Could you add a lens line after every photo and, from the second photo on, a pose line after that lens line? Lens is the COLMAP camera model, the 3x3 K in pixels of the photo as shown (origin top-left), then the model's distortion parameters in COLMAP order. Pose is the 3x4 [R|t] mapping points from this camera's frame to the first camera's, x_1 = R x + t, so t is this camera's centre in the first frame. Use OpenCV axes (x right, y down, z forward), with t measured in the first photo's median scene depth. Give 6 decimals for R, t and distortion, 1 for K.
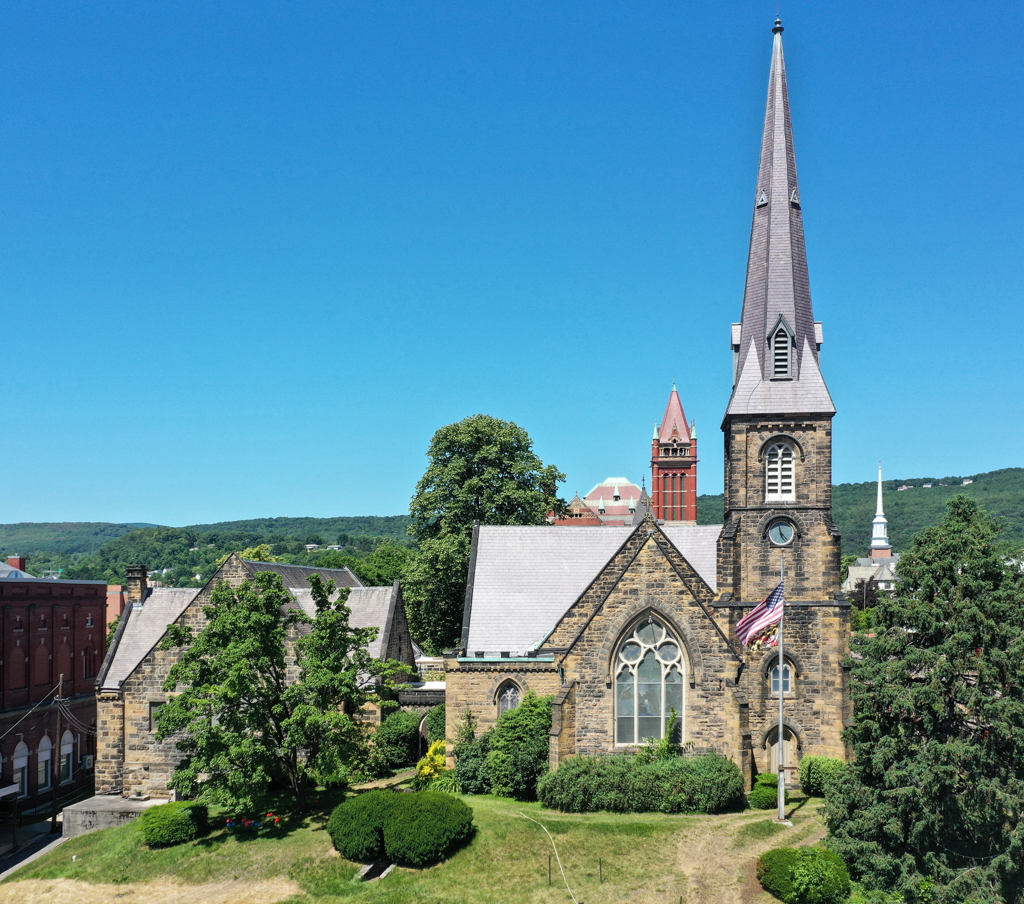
lens RADIAL K [[945.3, 0, 512.0], [0, 945.3, 451.9], [0, 0, 1]] dist [-0.002103, 0.000000]
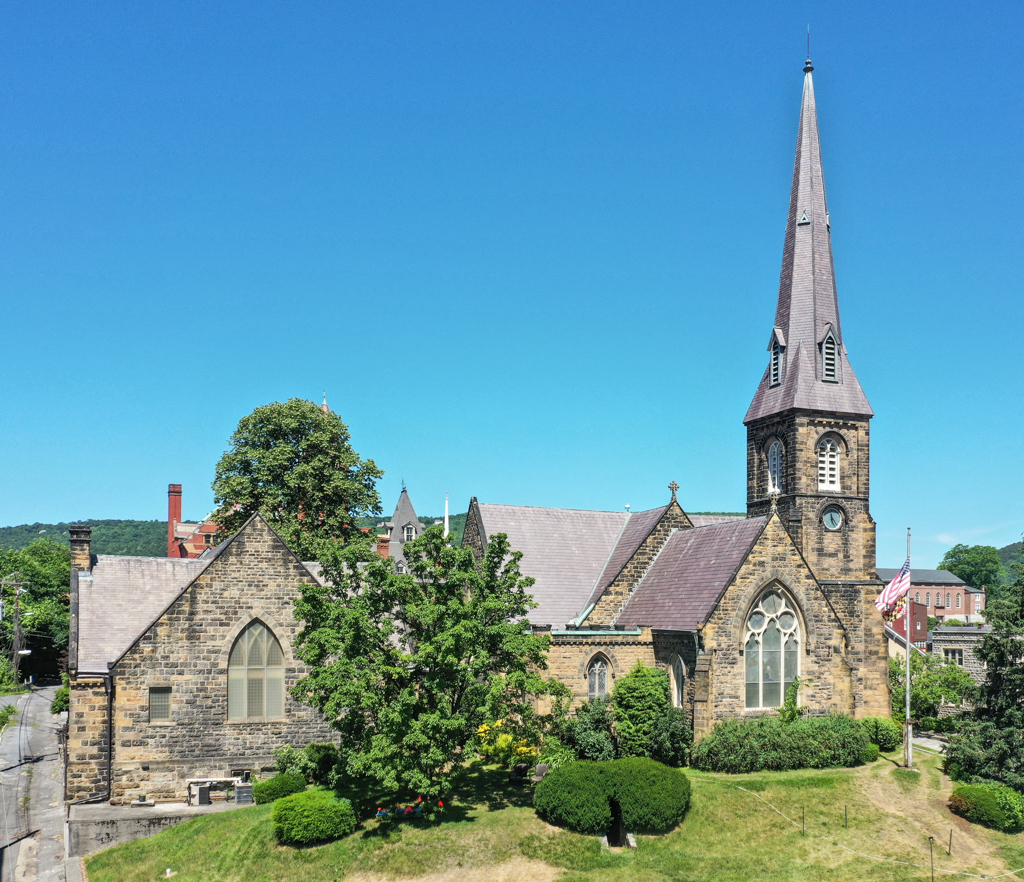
lens RADIAL K [[929.1, 0, 512.3], [0, 929.1, 472.5], [0, 0, 1]] dist [-0.002546, 0.000000]
pose [[0.913211, 0.074249, 0.400665, -0.492030], [-0.074399, 0.997113, -0.015207, 0.075076], [-0.400638, -0.015922, 0.916098, 0.151508]]
